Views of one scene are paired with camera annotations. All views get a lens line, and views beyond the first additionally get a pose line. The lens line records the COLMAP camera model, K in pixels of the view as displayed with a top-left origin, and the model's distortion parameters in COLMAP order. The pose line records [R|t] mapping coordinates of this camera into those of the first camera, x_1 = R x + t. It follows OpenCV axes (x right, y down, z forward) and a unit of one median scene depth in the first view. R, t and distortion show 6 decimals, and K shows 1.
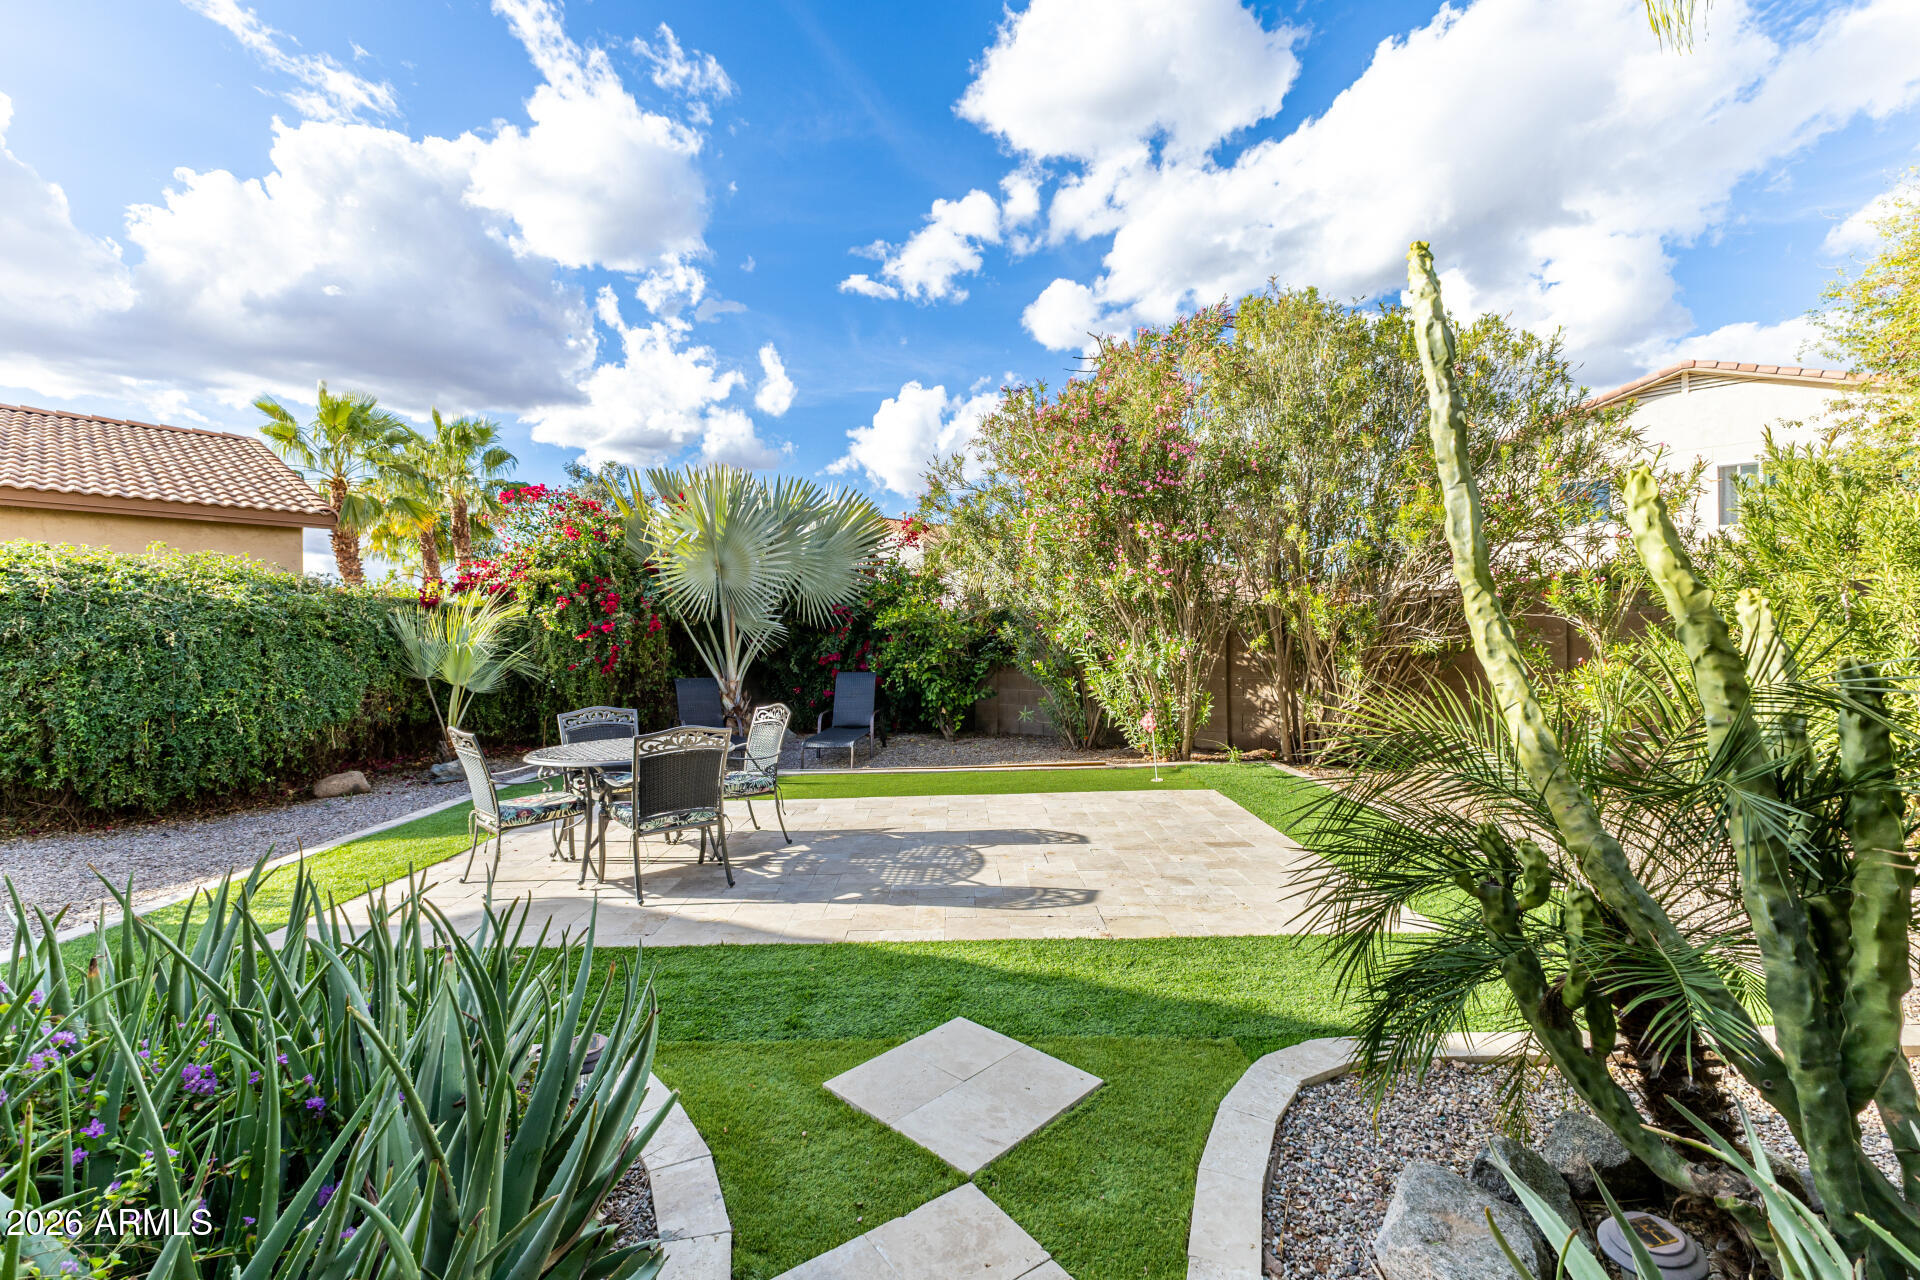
lens RADIAL K [[822.4, 0, 960.0], [0, 822.4, 640.0], [0, 0, 1]] dist [-0.000110, 0.000075]
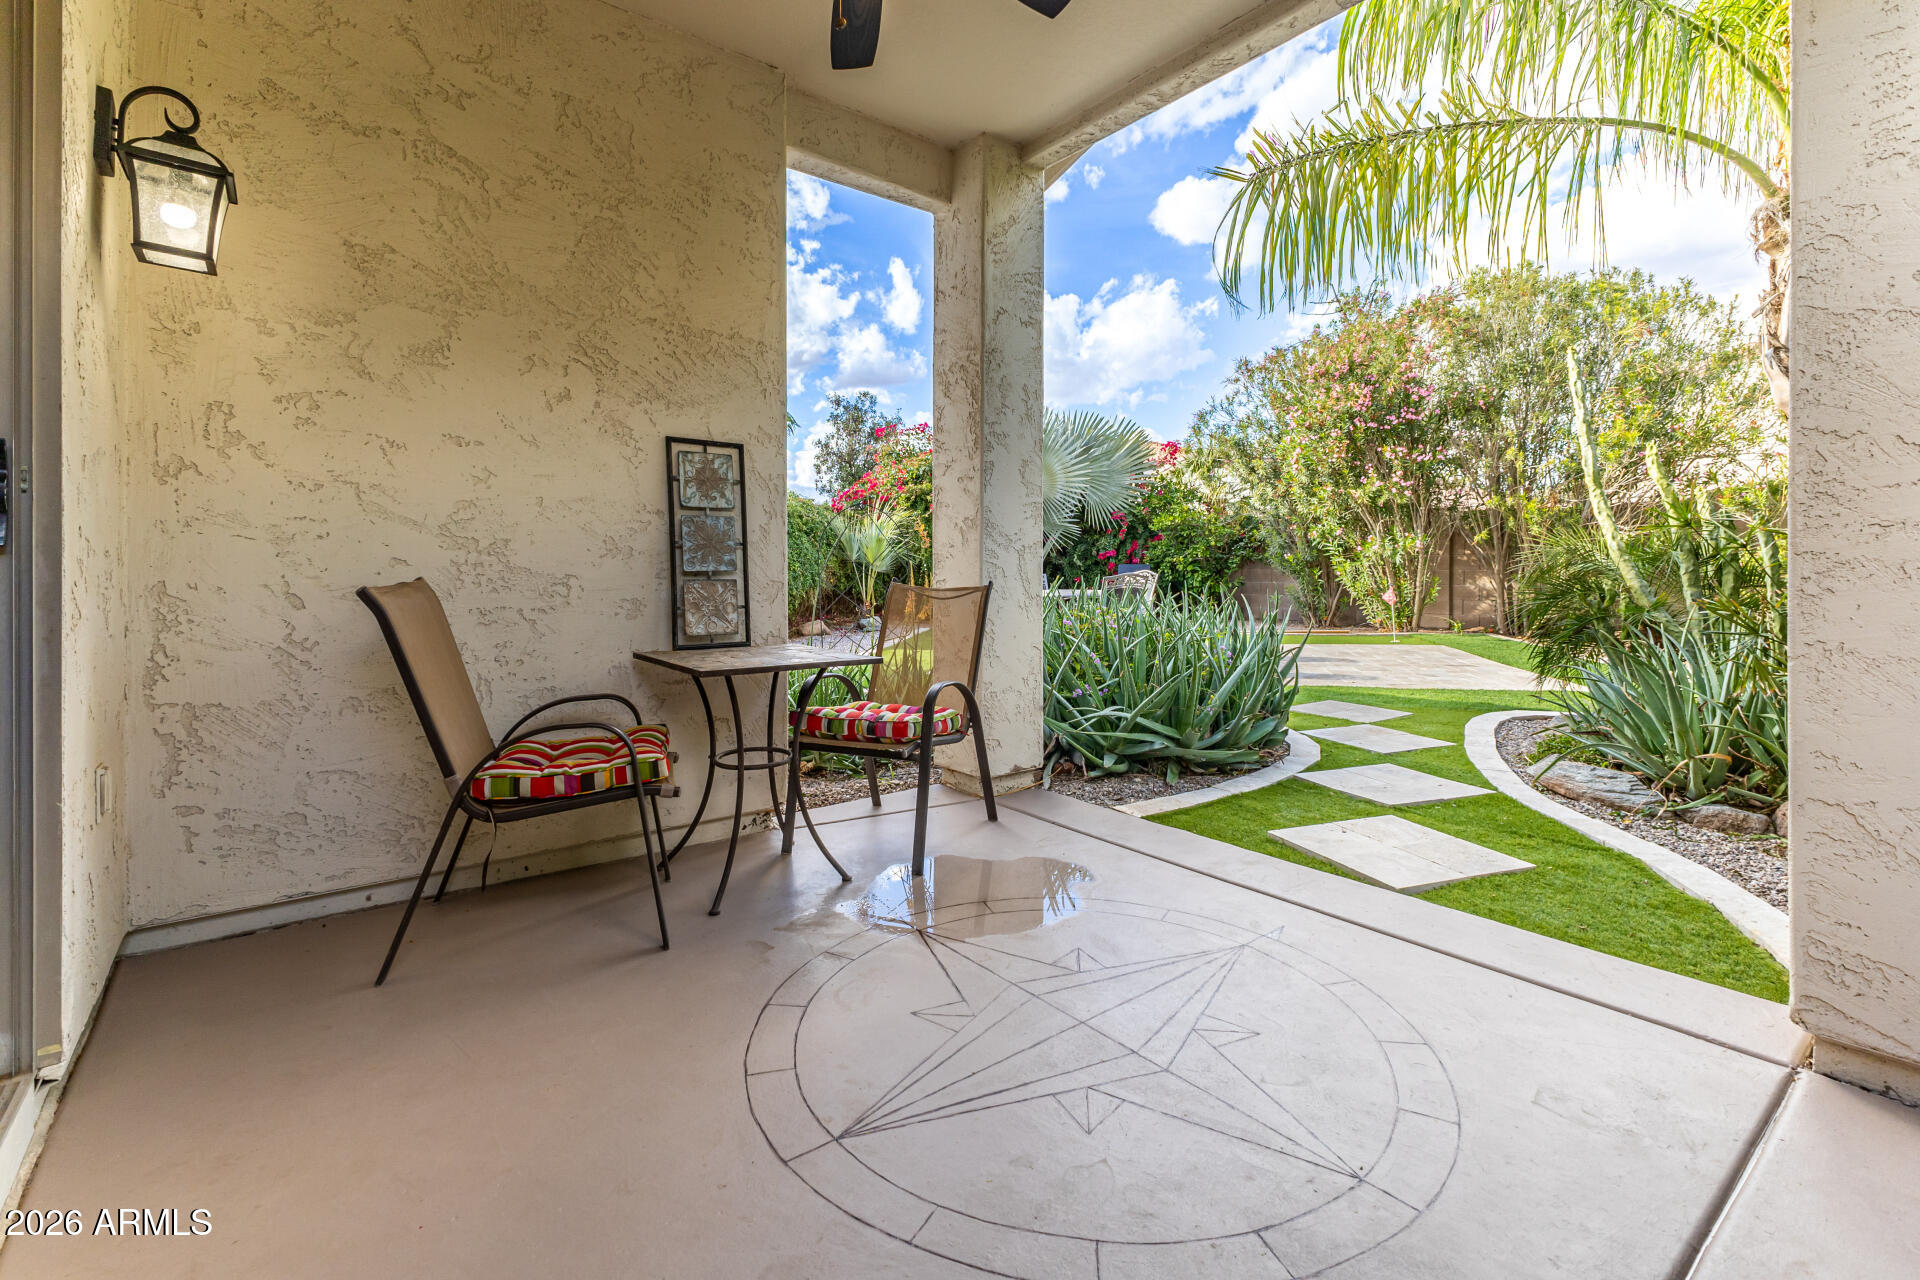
lens RADIAL K [[858.0, 0, 963.7], [0, 858.0, 572.4], [0, 0, 1]] dist [0.001964, 0.000288]
pose [[0.984008, 0.011483, -0.177755, -0.196464], [-0.008622, 0.999821, 0.016859, 0.041672], [0.177917, -0.015057, 0.983930, -0.475189]]
